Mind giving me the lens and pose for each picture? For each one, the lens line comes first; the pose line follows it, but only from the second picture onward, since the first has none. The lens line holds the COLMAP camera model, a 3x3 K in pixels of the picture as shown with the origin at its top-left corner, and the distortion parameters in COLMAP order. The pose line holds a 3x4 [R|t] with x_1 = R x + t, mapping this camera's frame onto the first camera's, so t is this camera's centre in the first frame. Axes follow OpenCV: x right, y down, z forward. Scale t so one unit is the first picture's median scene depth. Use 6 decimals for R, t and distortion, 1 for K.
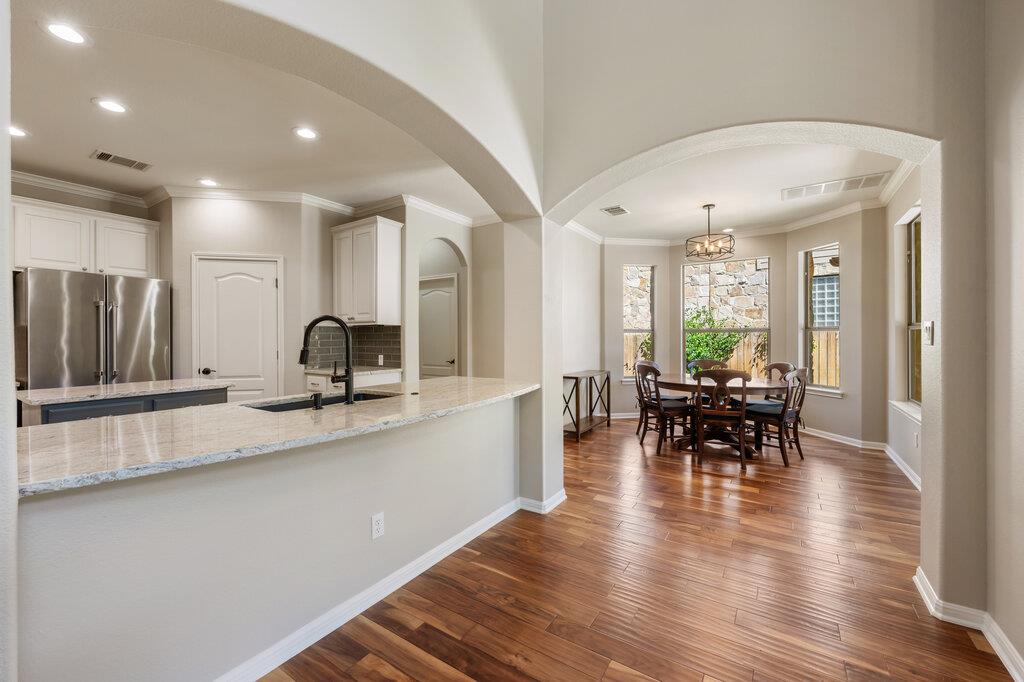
lens RADIAL K [[408.6, 0, 513.7], [0, 408.6, 337.2], [0, 0, 1]] dist [0.004463, -0.000144]
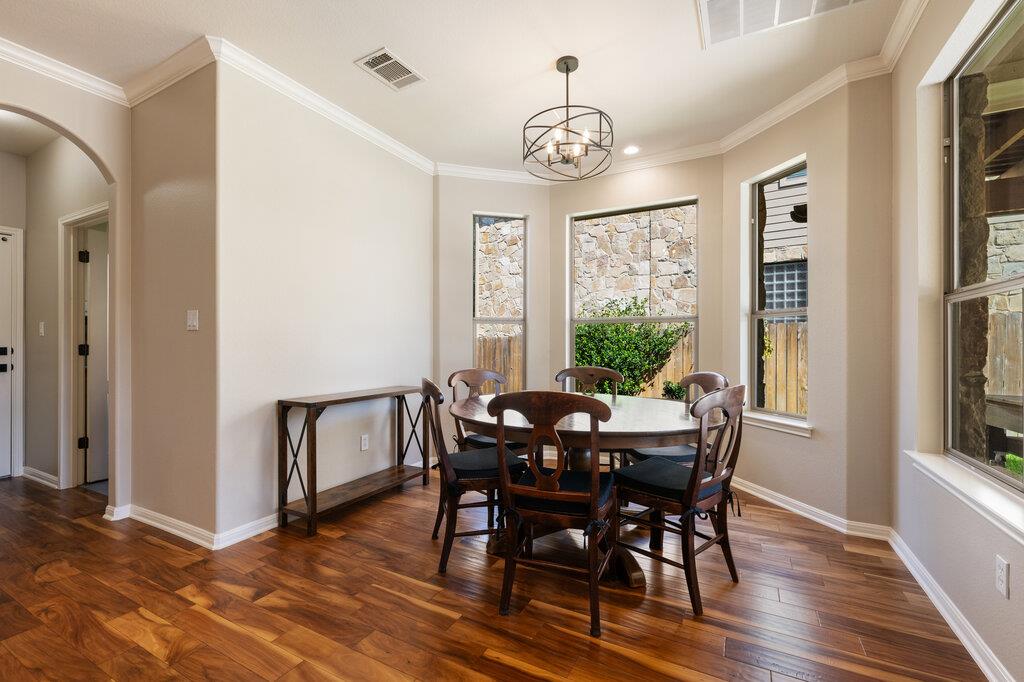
lens RADIAL K [[436.7, 0, 508.9], [0, 436.7, 342.5], [0, 0, 1]] dist [0.003430, -0.000372]
pose [[0.996191, 0.004255, 0.087095, 0.350022], [-0.004096, 0.999990, -0.001995, 0.025865], [-0.087103, 0.001631, 0.996198, 0.456350]]
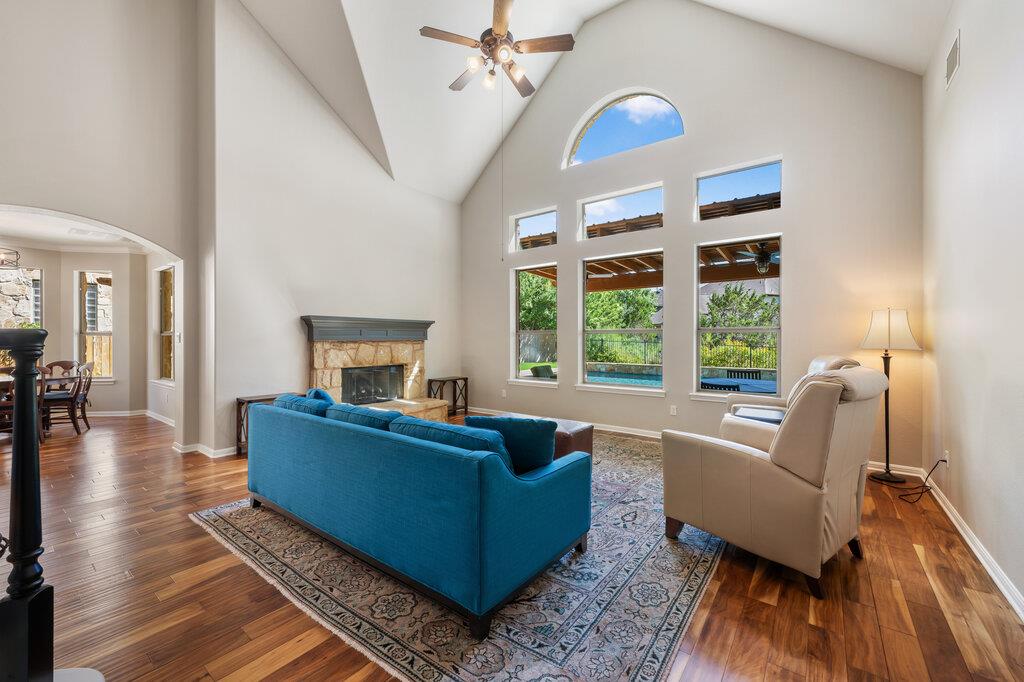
lens RADIAL K [[408.6, 0, 515.5], [0, 408.6, 339.9], [0, 0, 1]] dist [0.004463, -0.000144]
pose [[0.064382, 0.000814, 0.997925, -0.497085], [0.002395, 0.999997, -0.000971, 0.003334], [-0.997922, 0.002452, 0.064380, -0.443858]]
